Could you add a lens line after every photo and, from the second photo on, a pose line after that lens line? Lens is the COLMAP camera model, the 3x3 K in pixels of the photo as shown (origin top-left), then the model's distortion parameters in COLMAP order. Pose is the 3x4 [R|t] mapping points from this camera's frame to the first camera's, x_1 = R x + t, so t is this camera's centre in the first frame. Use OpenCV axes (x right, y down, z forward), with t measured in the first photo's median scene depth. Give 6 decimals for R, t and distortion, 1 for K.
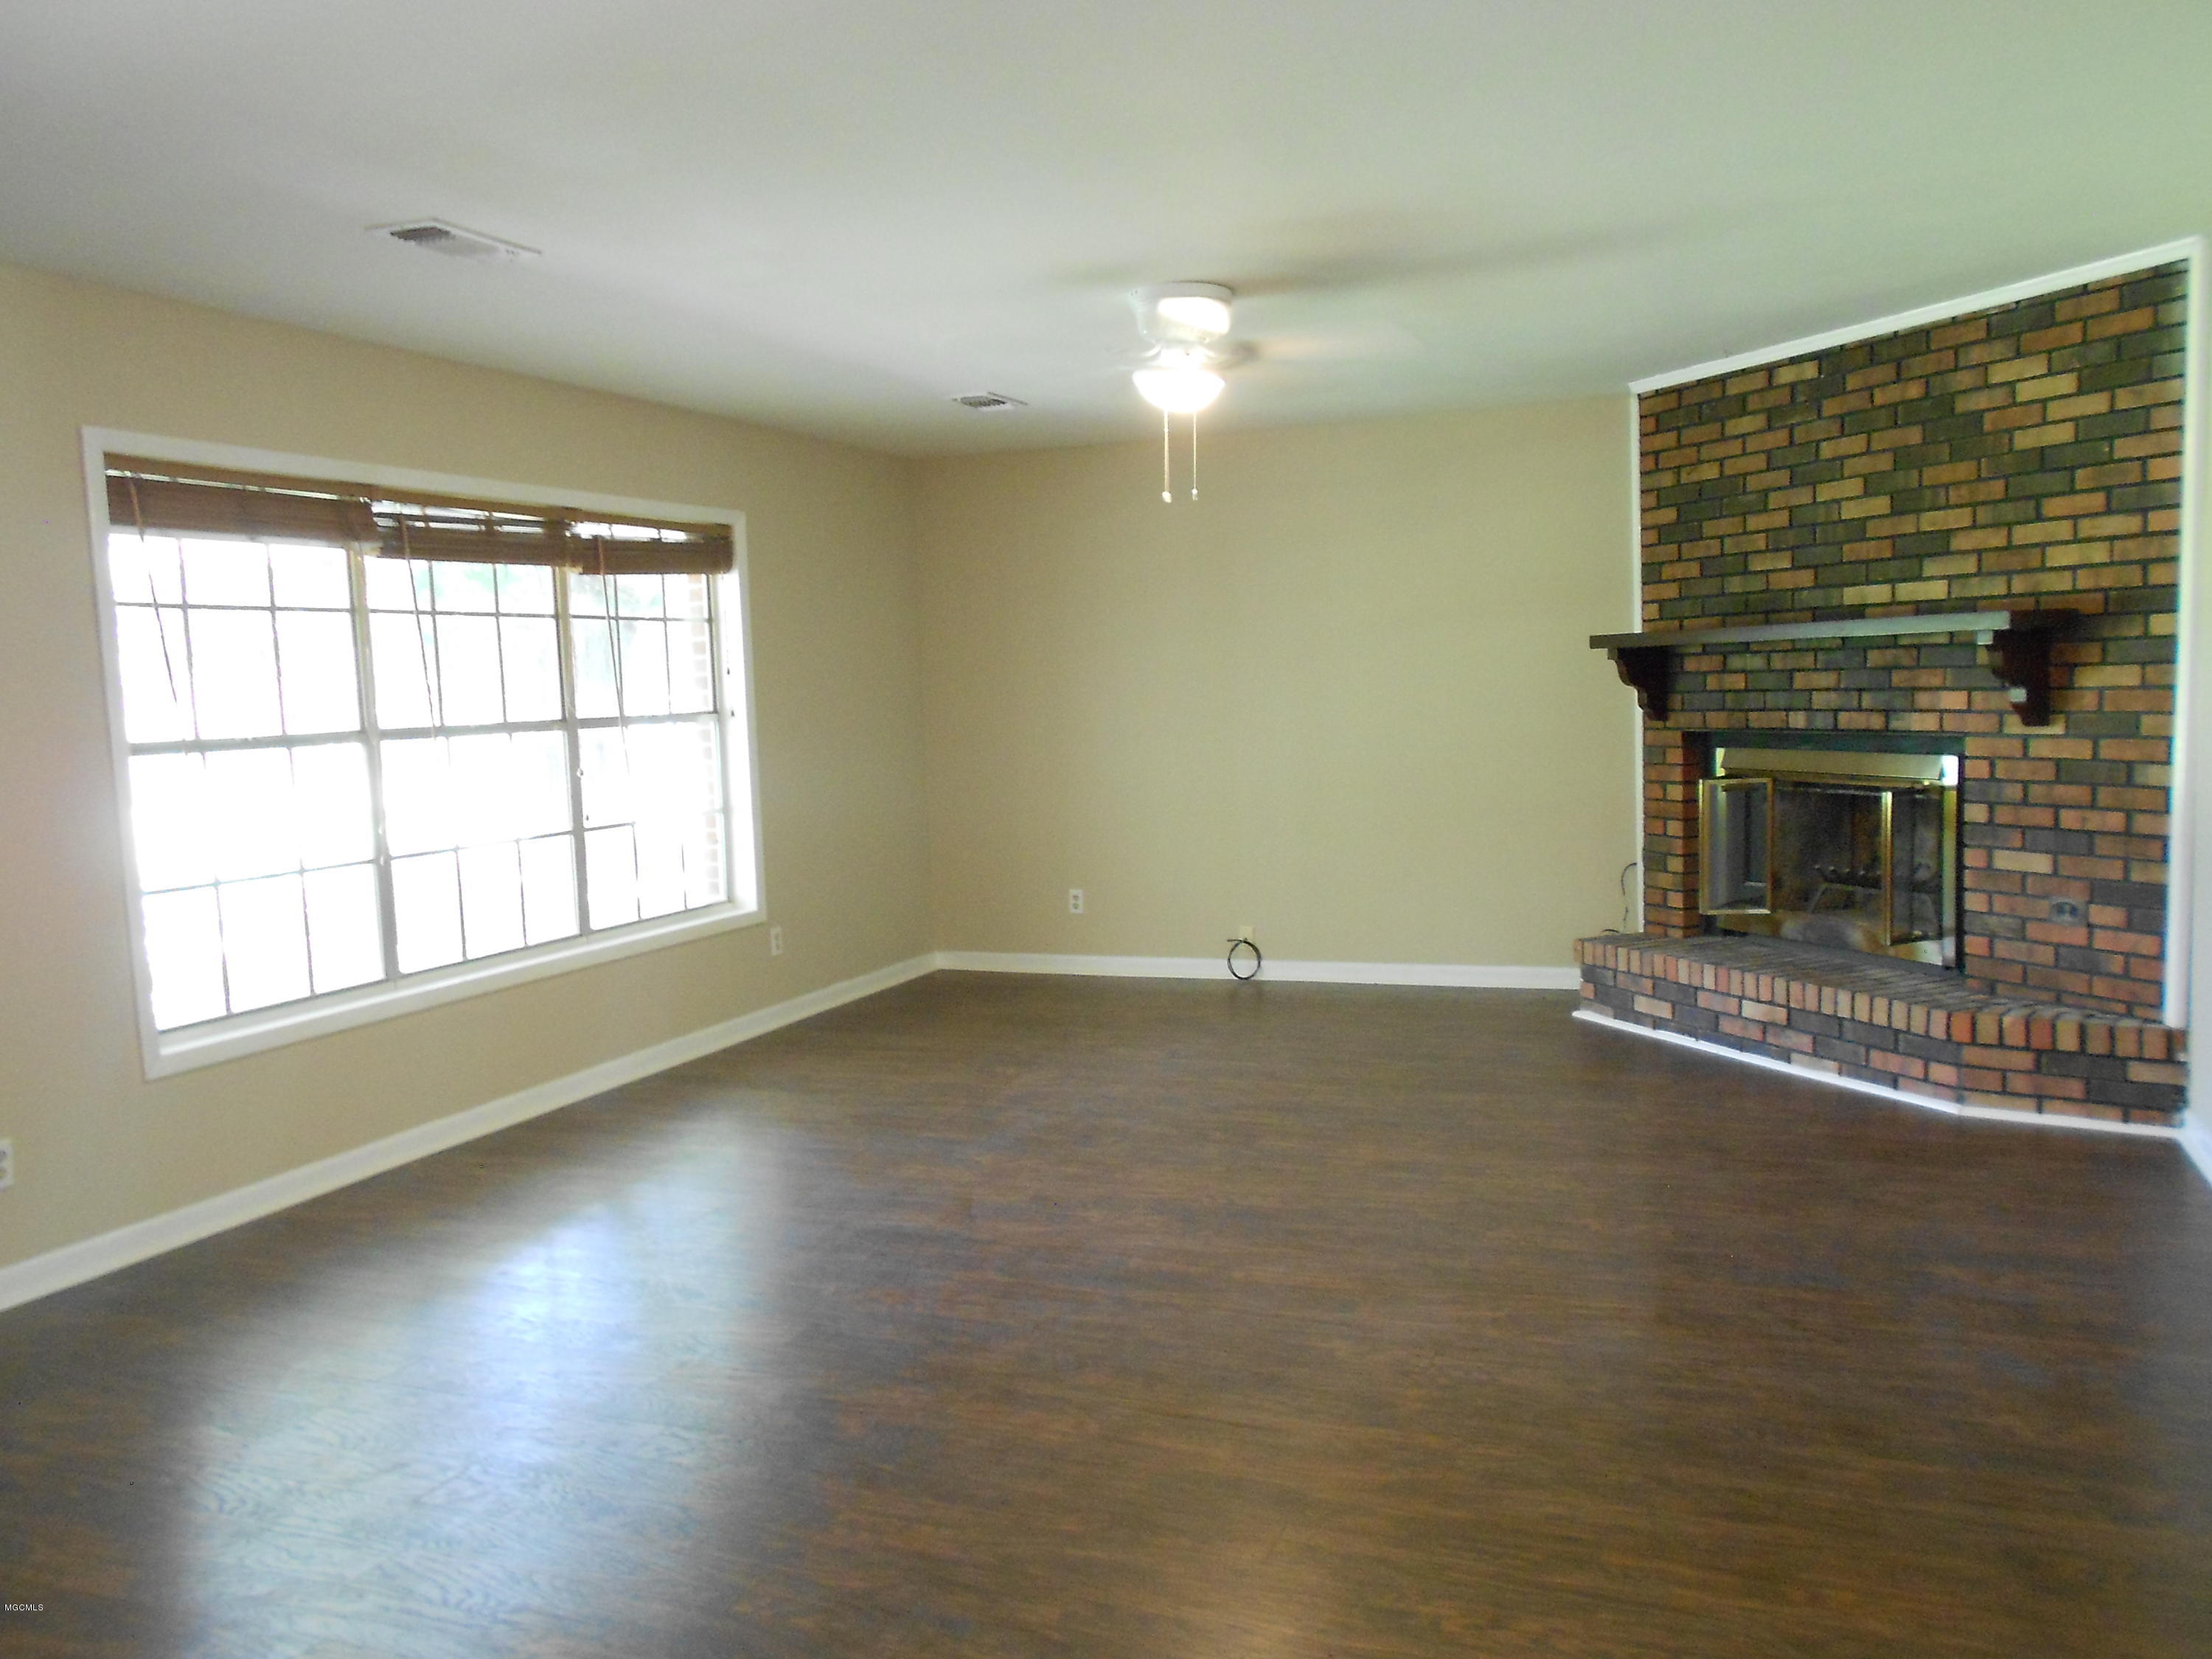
lens RADIAL K [[1703.5, 0, 1106.0], [0, 1703.5, 829.5], [0, 0, 1]] dist [0.007269, -0.006128]
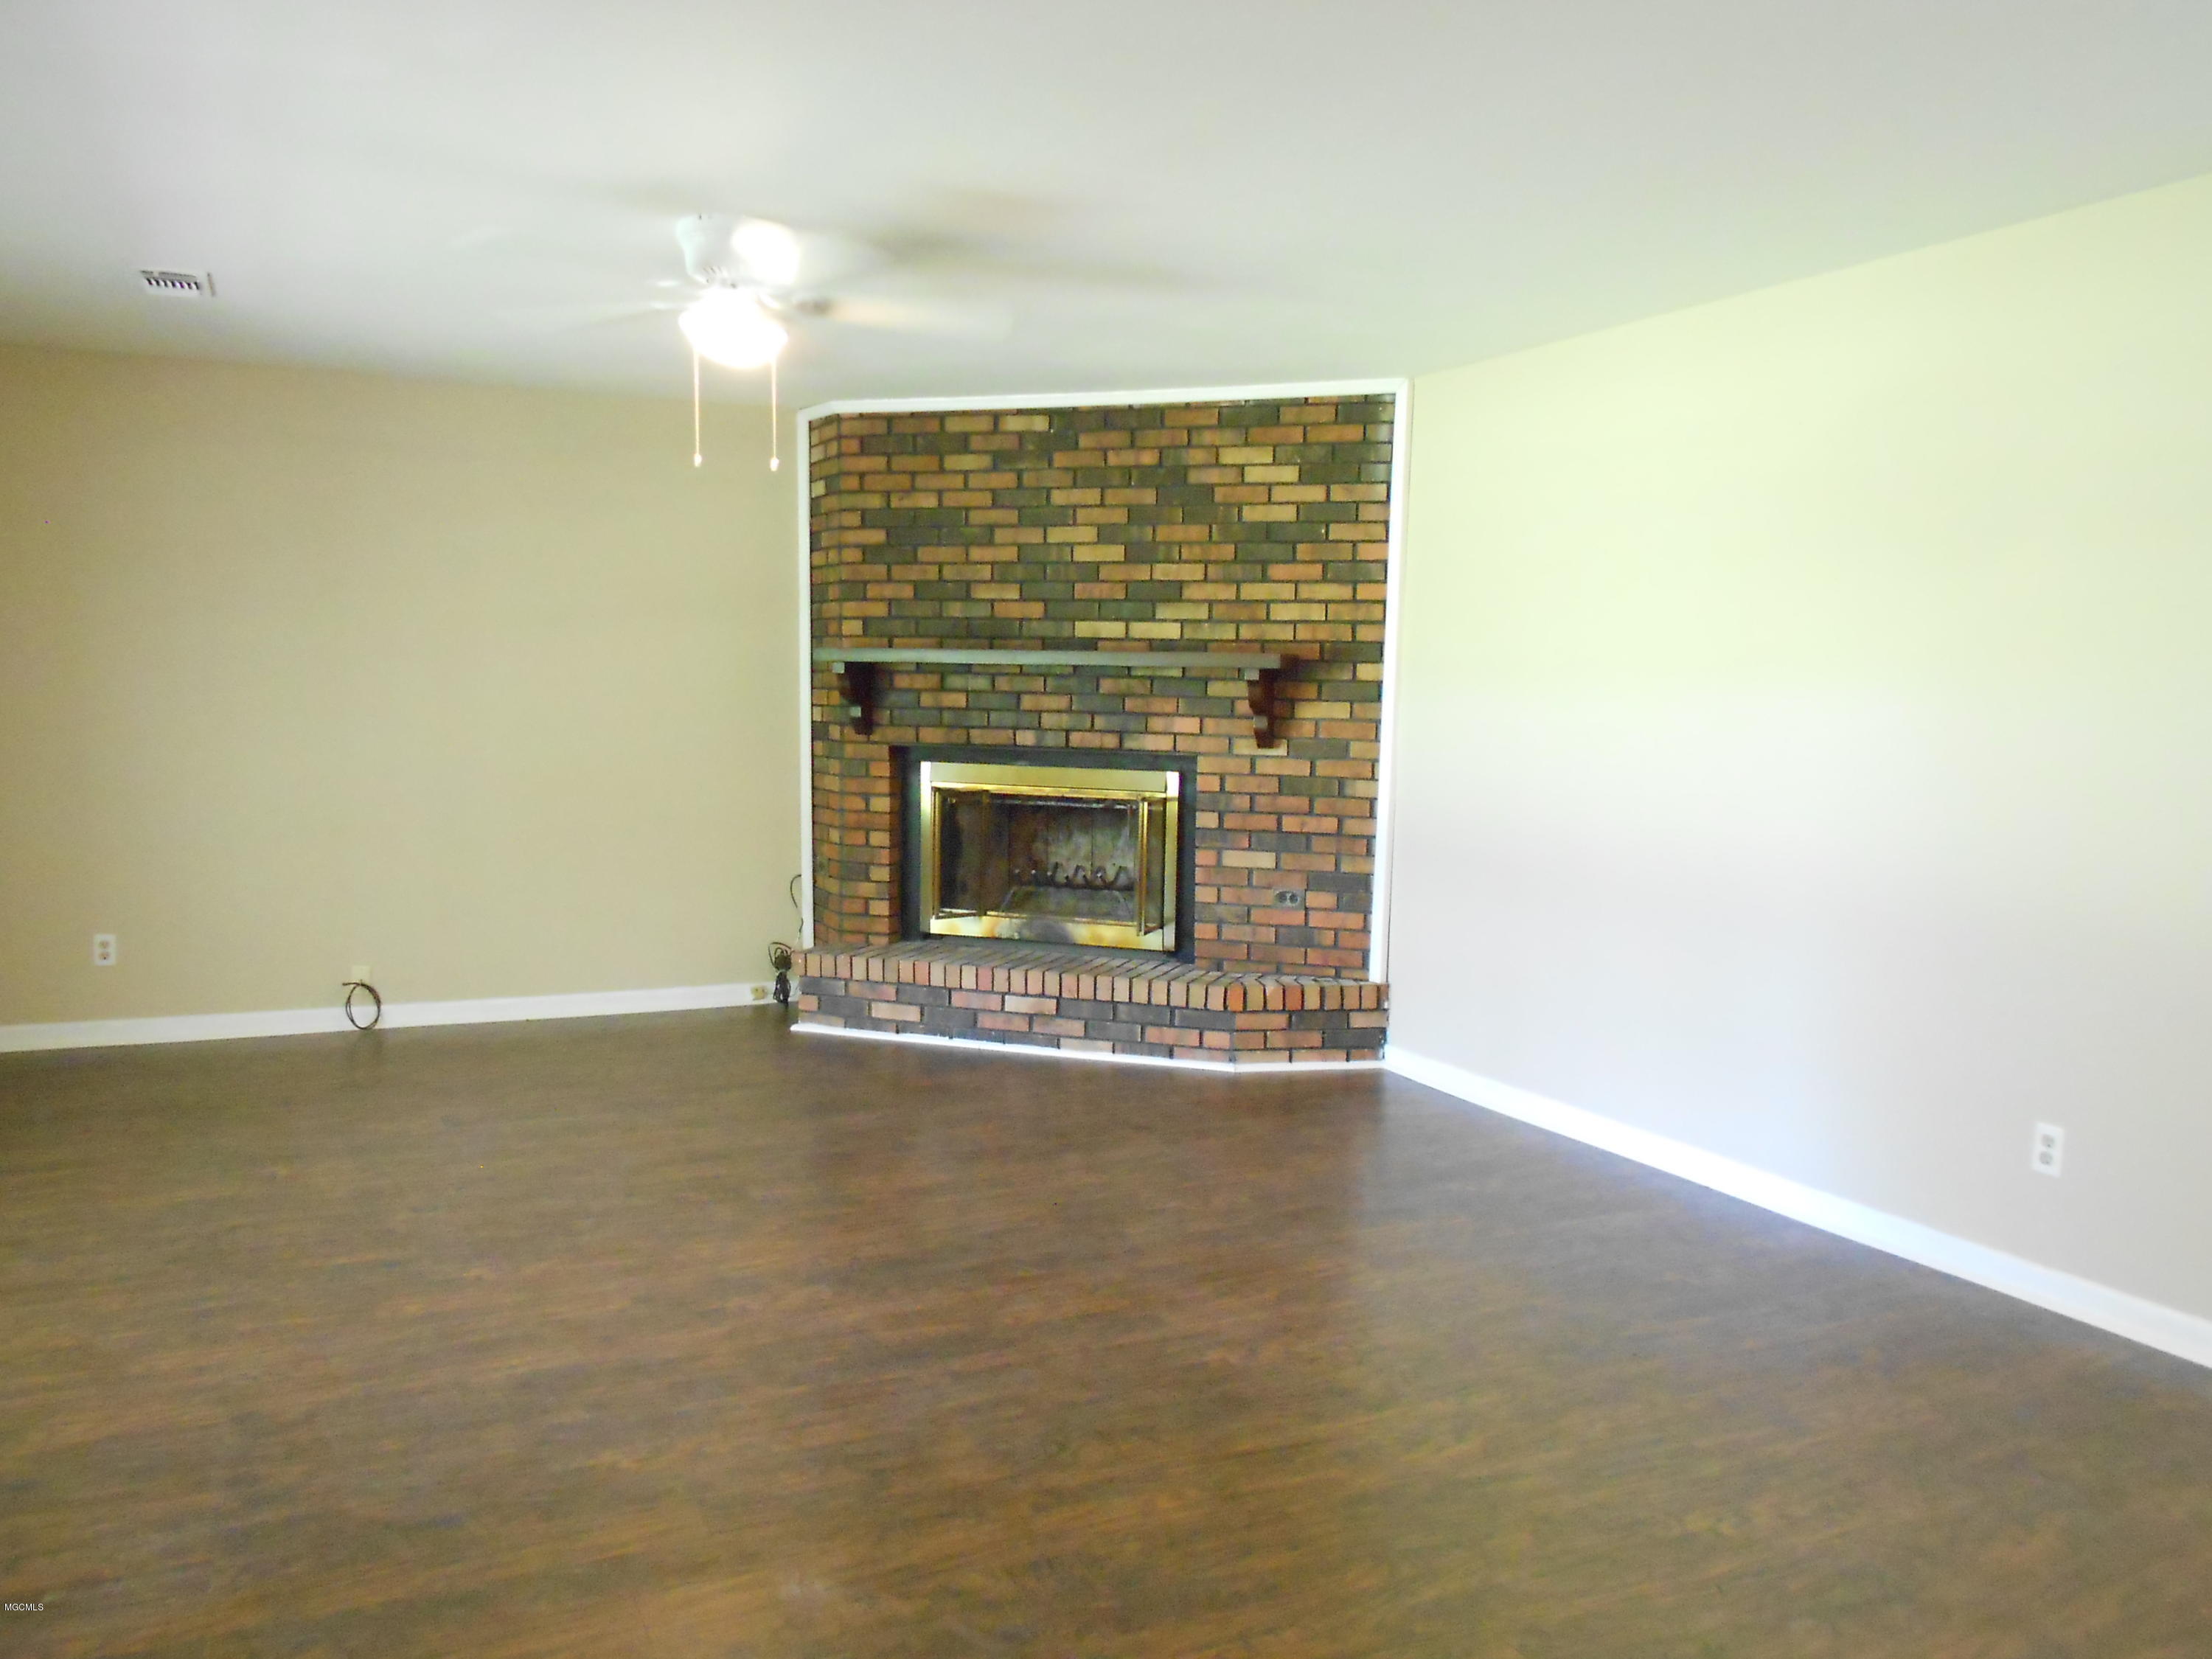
lens RADIAL K [[1703.5, 0, 1106.0], [0, 1703.5, 829.5], [0, 0, 1]] dist [0.007269, -0.006128]
pose [[0.676134, -0.010483, 0.736705, -0.417990], [0.019008, 0.999814, -0.003219, -0.000471], [-0.736534, 0.016180, 0.676207, 0.245950]]
